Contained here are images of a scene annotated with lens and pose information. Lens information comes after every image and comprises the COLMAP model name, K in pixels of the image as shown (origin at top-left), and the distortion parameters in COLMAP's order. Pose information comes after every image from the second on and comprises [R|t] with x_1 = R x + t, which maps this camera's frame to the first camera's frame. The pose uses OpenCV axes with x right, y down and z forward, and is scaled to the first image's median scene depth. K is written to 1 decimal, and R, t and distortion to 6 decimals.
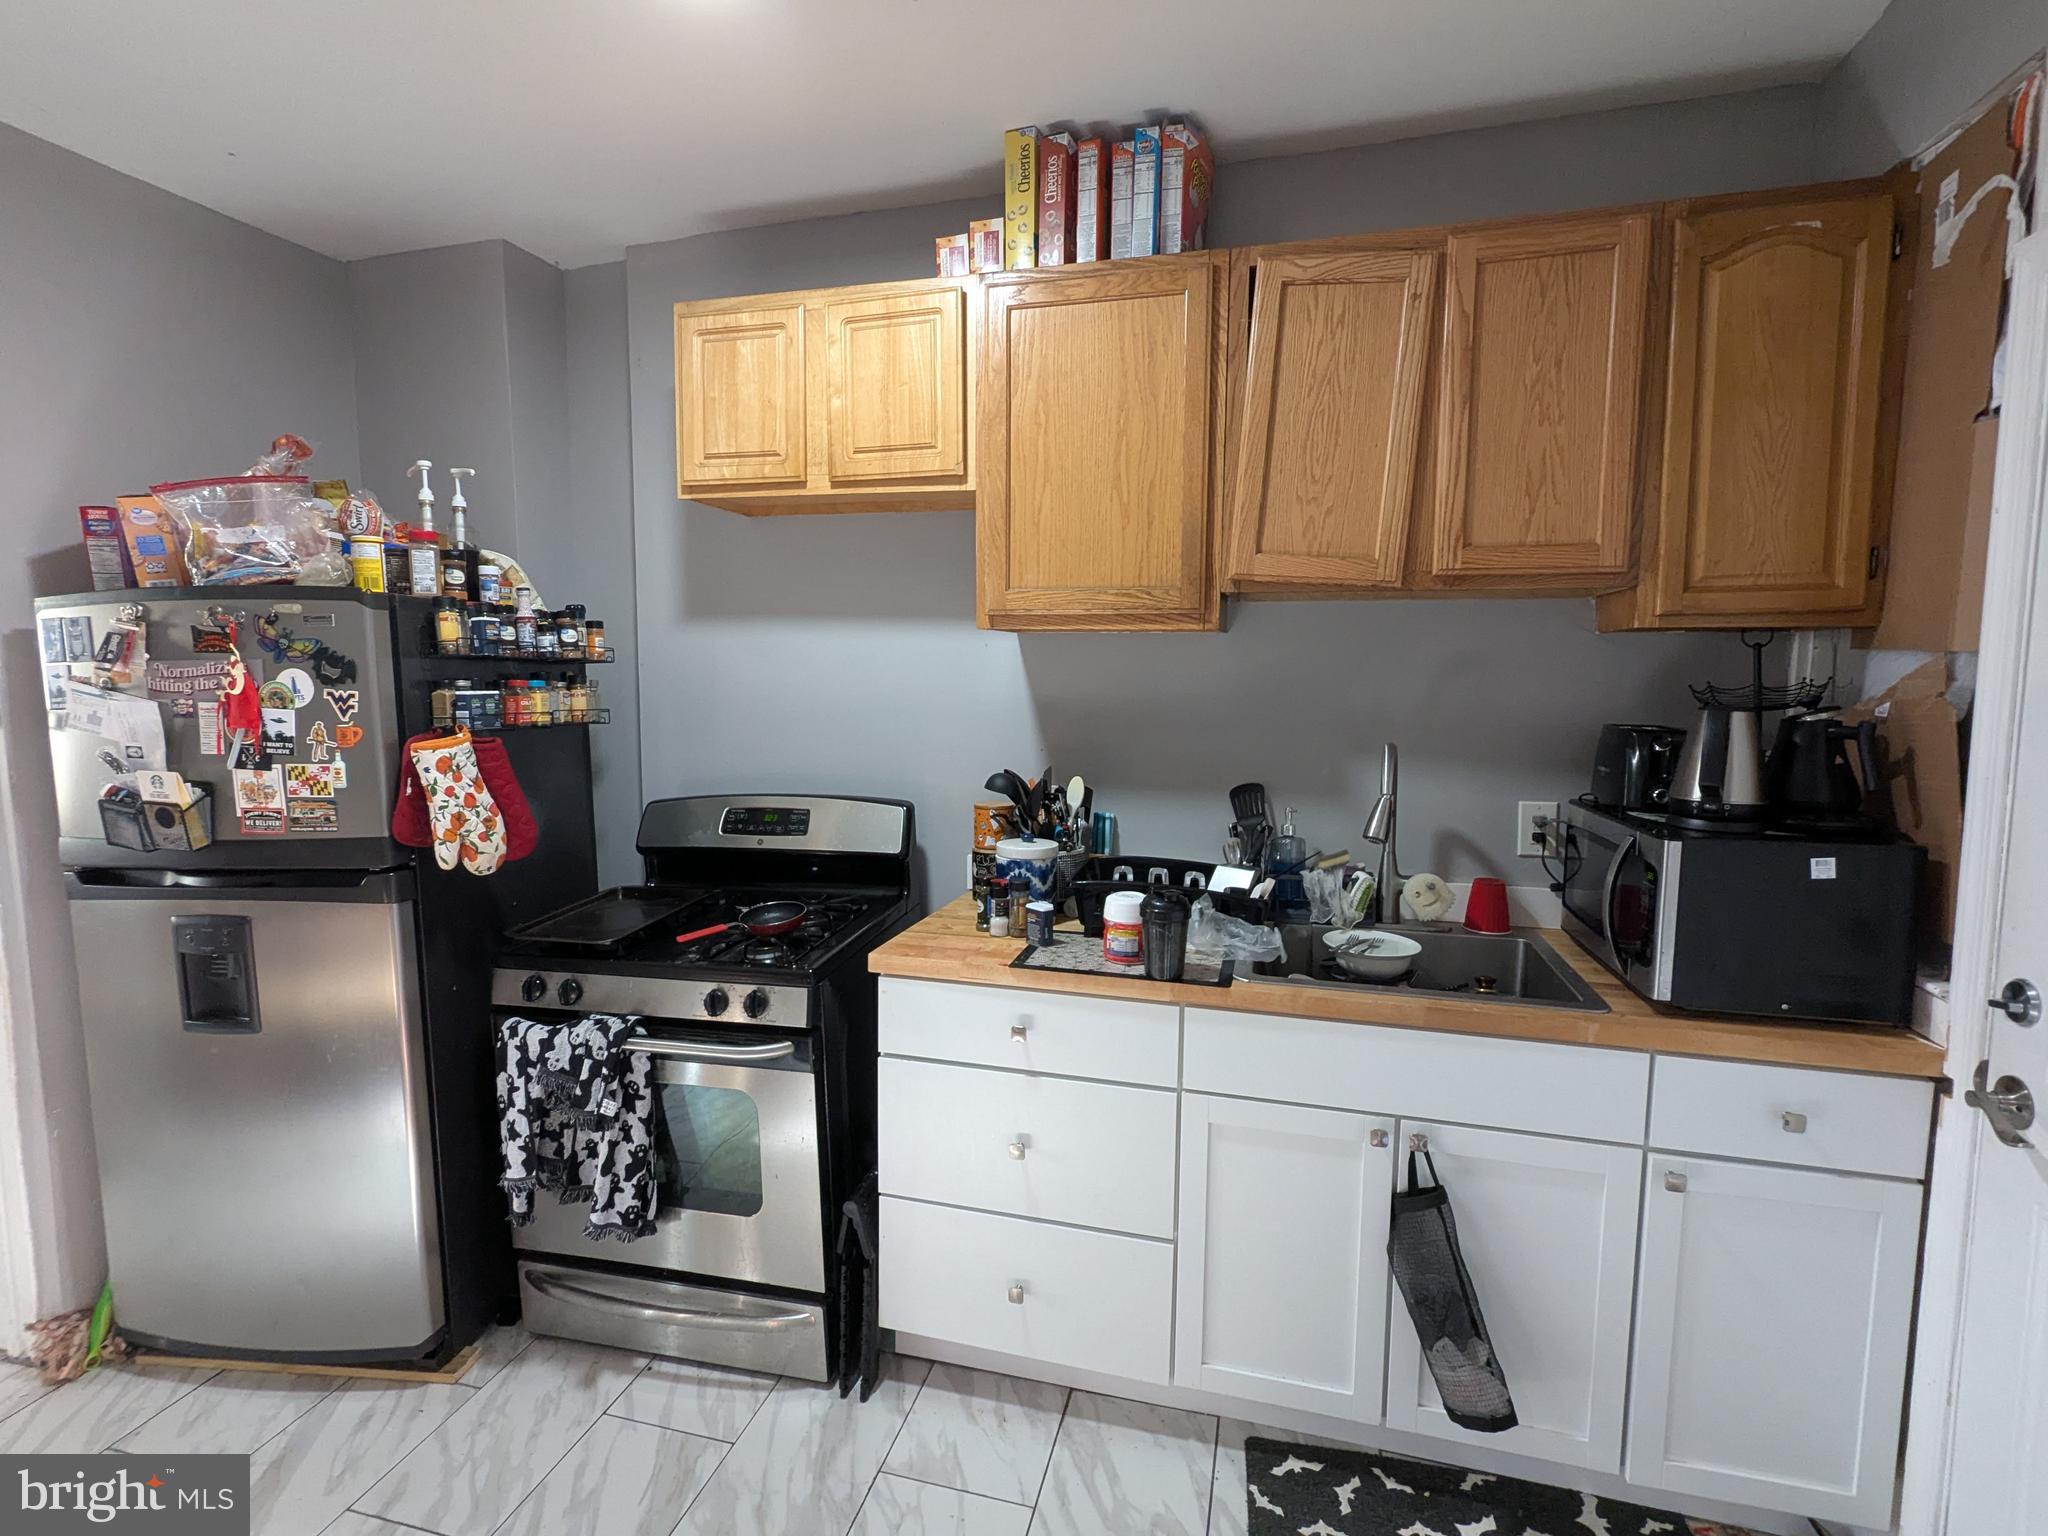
lens RADIAL K [[975.6, 0, 1024.0], [0, 975.6, 768.0], [0, 0, 1]] dist [-0.012199, -0.000339]
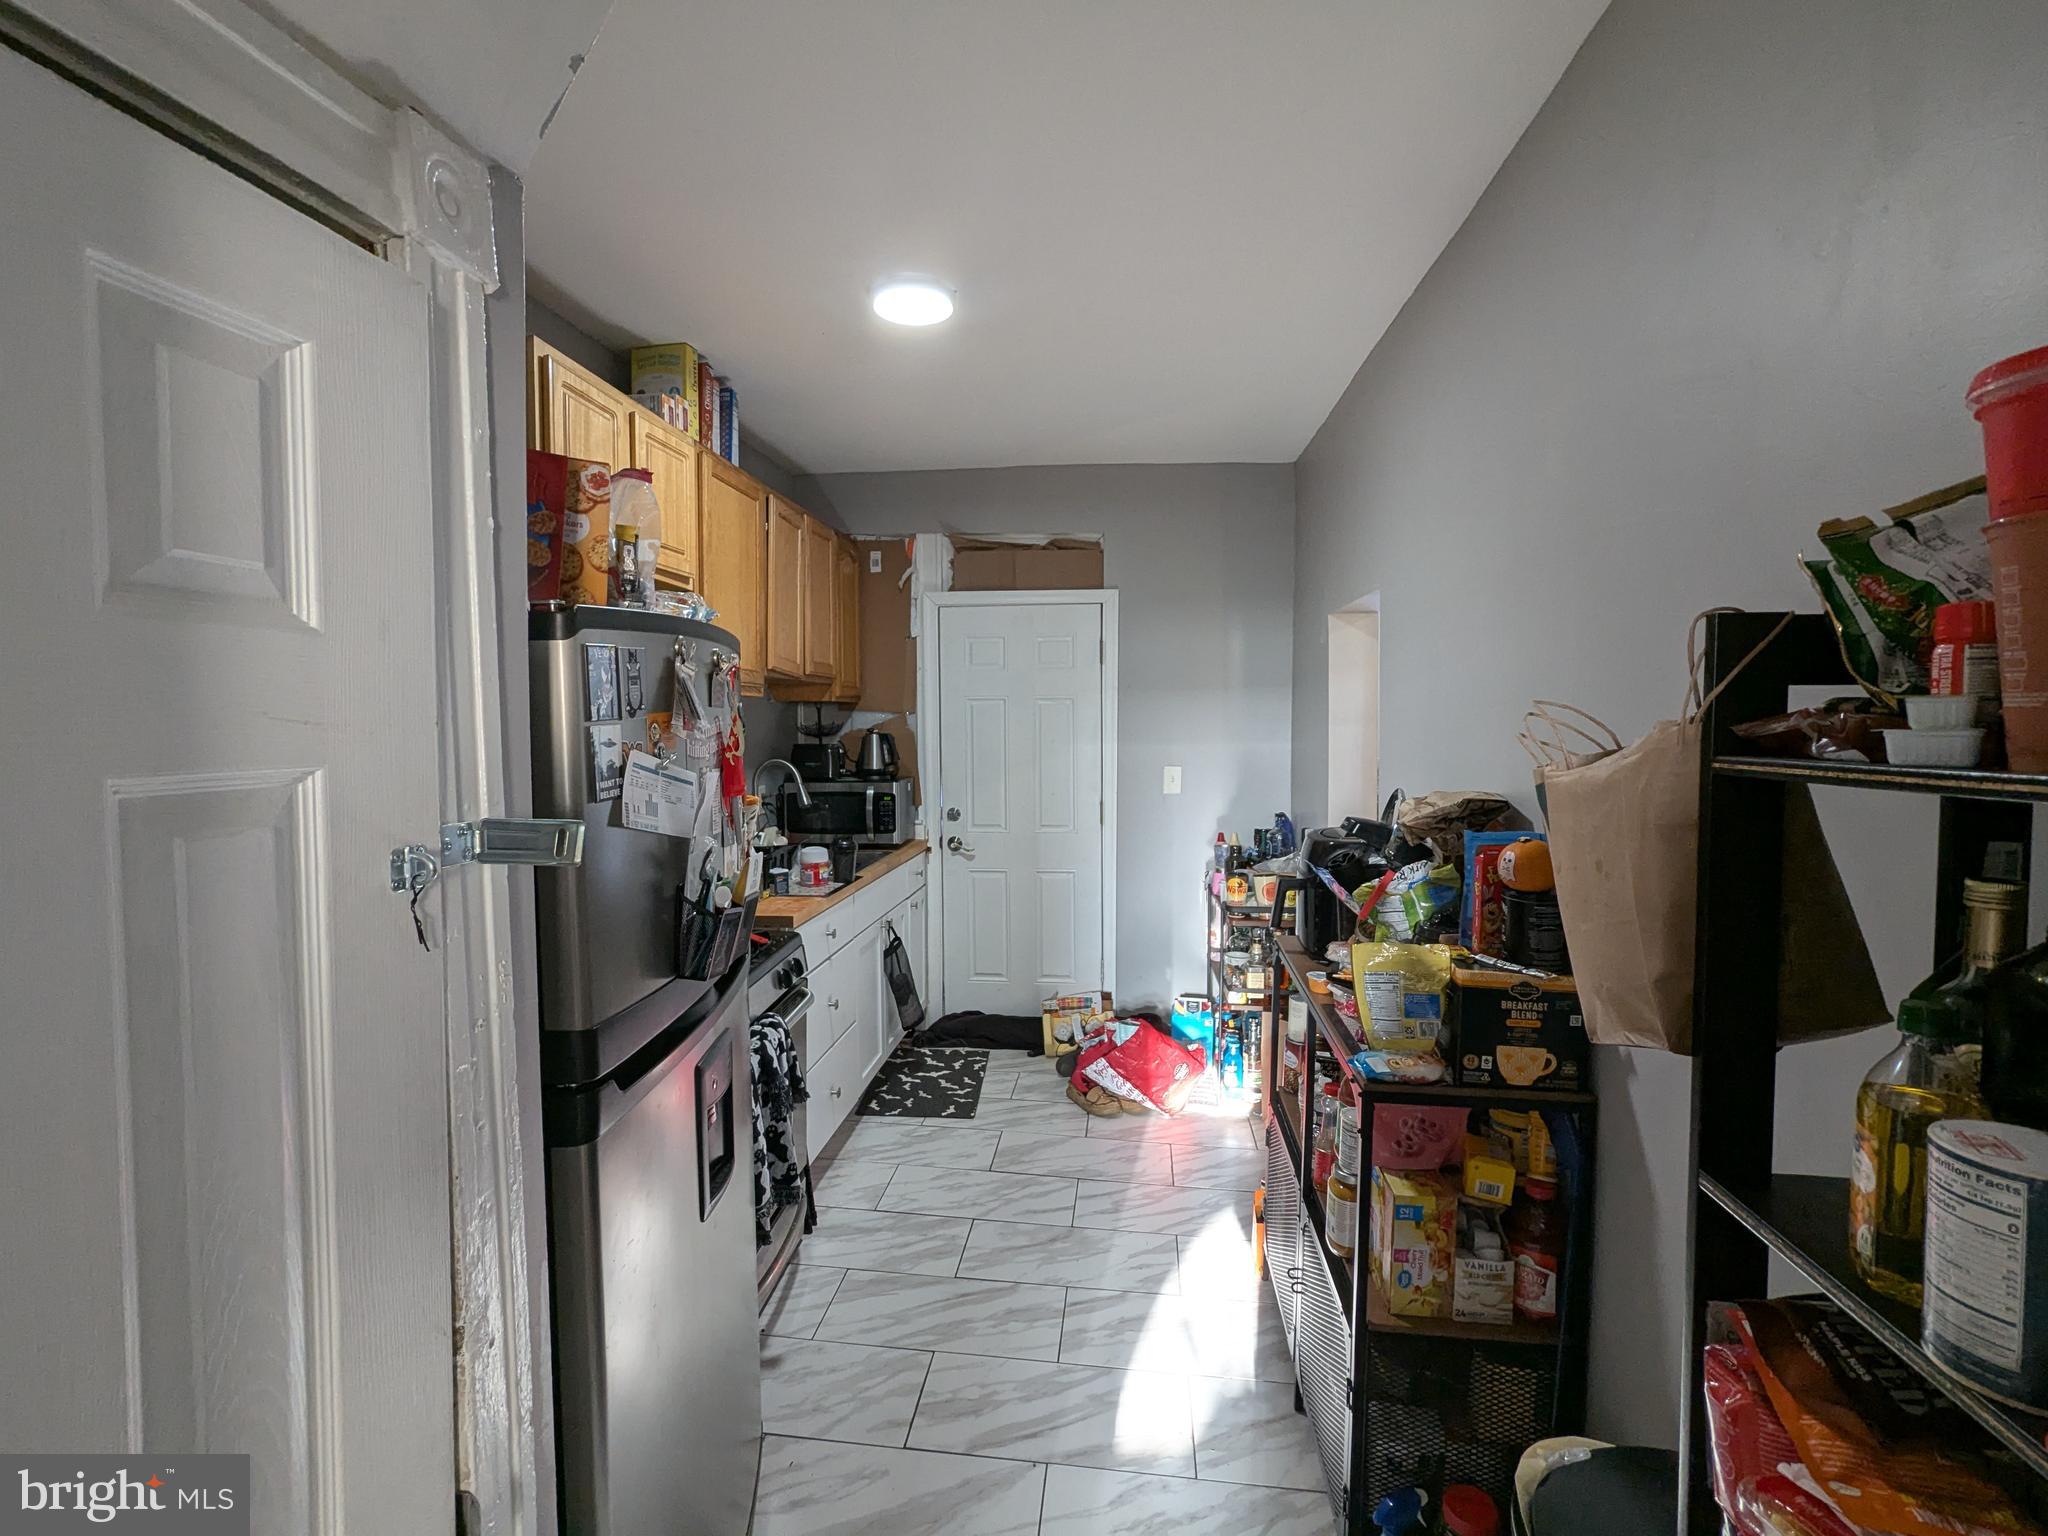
lens RADIAL K [[975.6, 0, 1024.0], [0, 975.6, 768.0], [0, 0, 1]] dist [-0.012199, -0.000339]
pose [[-0.185859, -0.046988, 0.981452, -1.799699], [0.105478, 0.992130, 0.067474, -0.101639], [-0.976899, 0.116063, -0.179440, 0.983466]]
